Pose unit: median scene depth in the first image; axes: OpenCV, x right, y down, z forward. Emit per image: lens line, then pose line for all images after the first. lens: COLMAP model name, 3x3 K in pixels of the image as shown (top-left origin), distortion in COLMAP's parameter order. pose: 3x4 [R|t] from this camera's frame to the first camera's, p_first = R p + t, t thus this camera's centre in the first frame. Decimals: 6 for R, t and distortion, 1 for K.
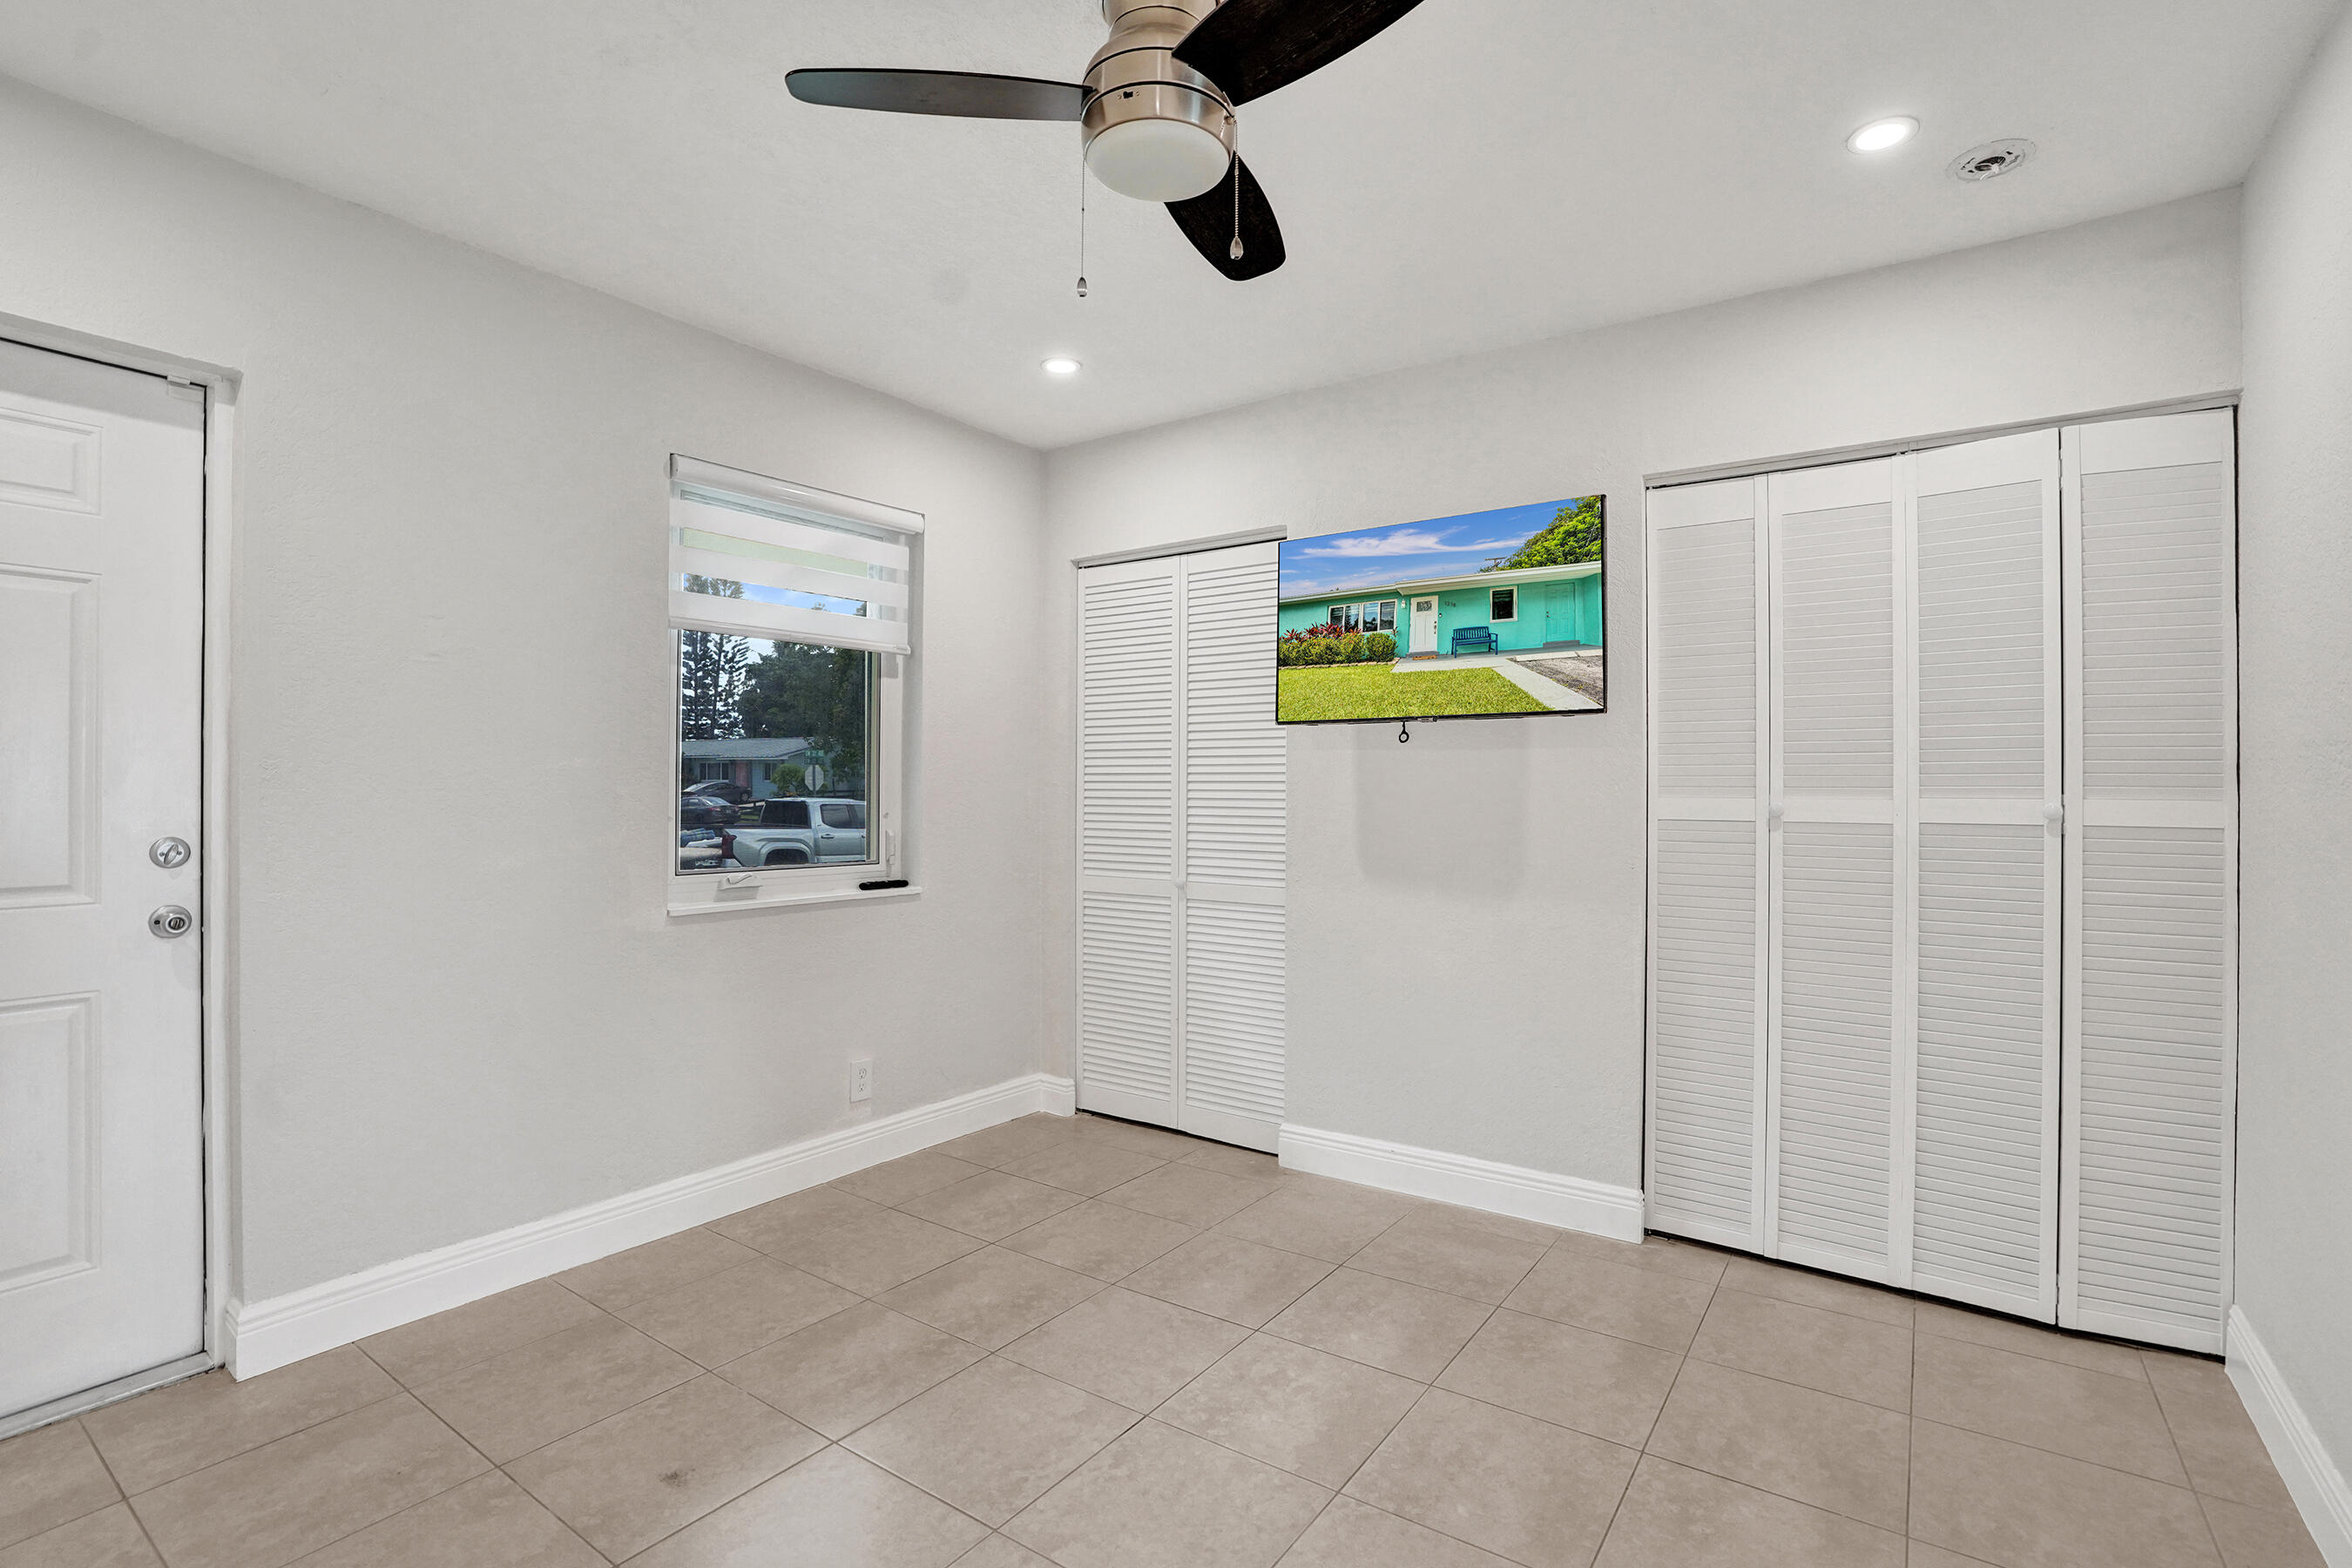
lens RADIAL K [[1101.0, 0, 1194.8], [0, 1101.0, 784.2], [0, 0, 1]] dist [-0.046184, 0.012941]
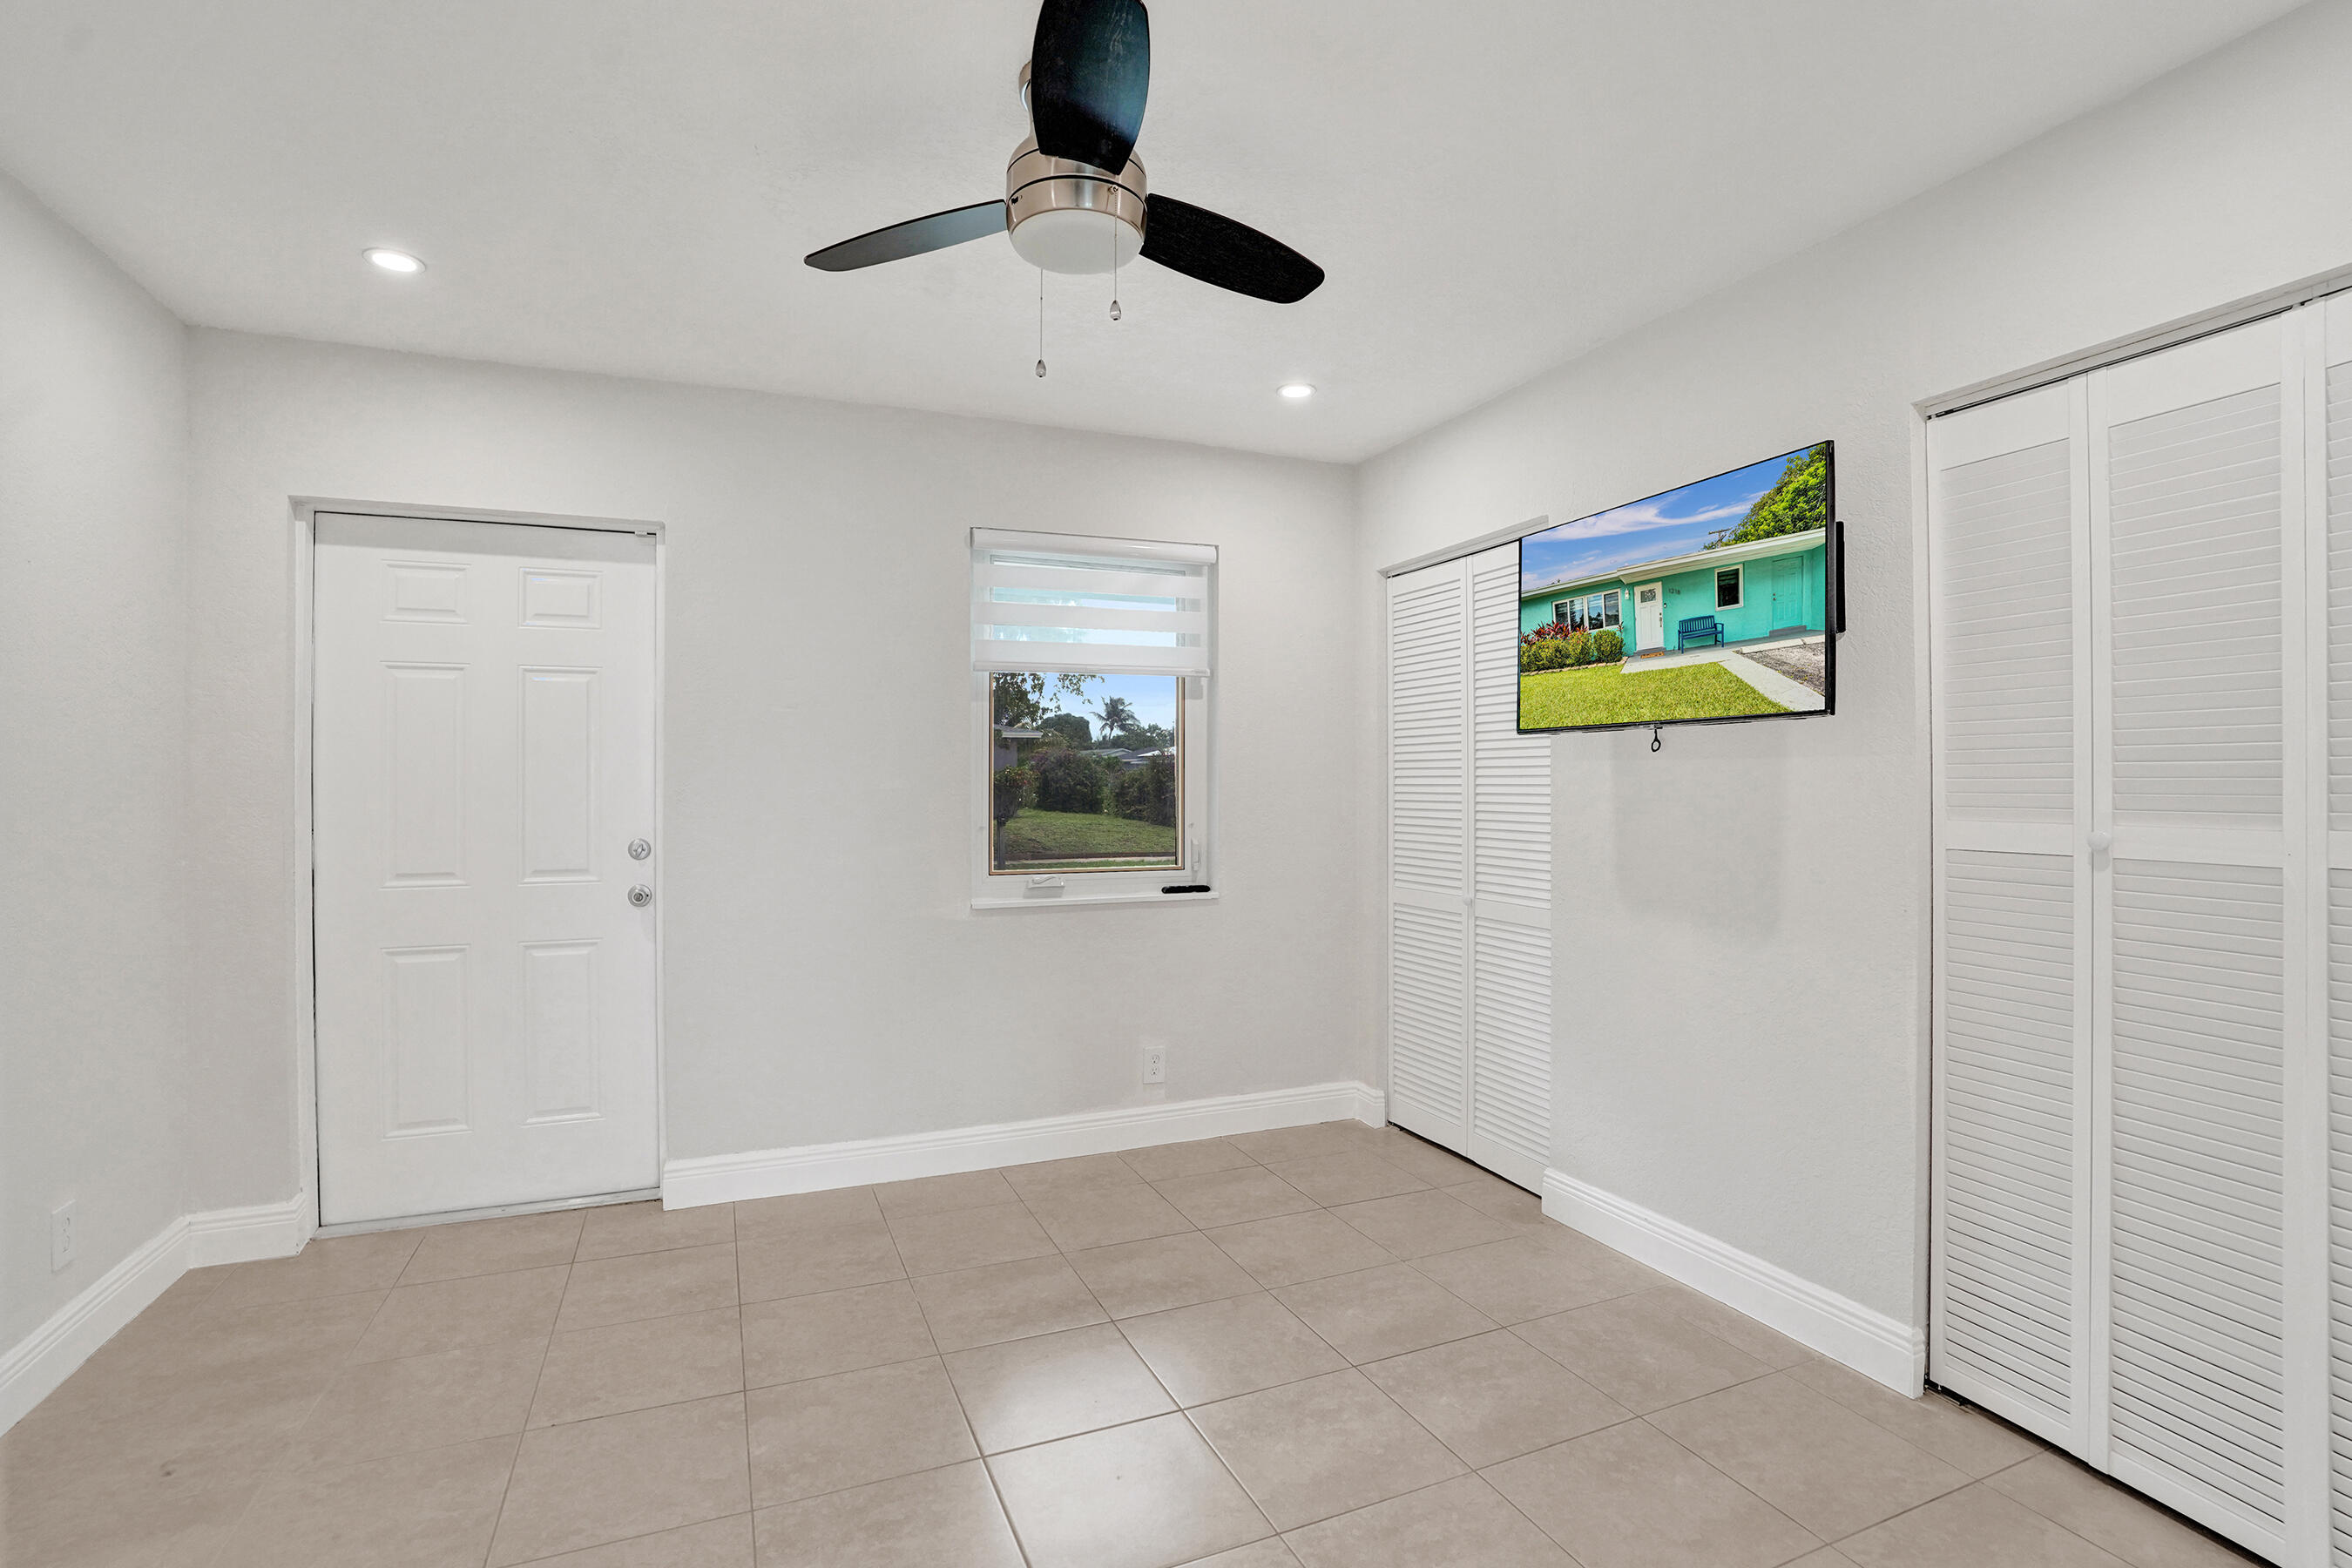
lens RADIAL K [[1101.0, 0, 1153.7], [0, 1101.0, 782.6], [0, 0, 1]] dist [-0.046184, 0.012941]
pose [[0.847274, -0.007030, -0.531109, 0.344980], [0.007786, 0.999969, -0.000816, -0.017531], [0.531098, -0.003444, 0.847303, 0.066997]]
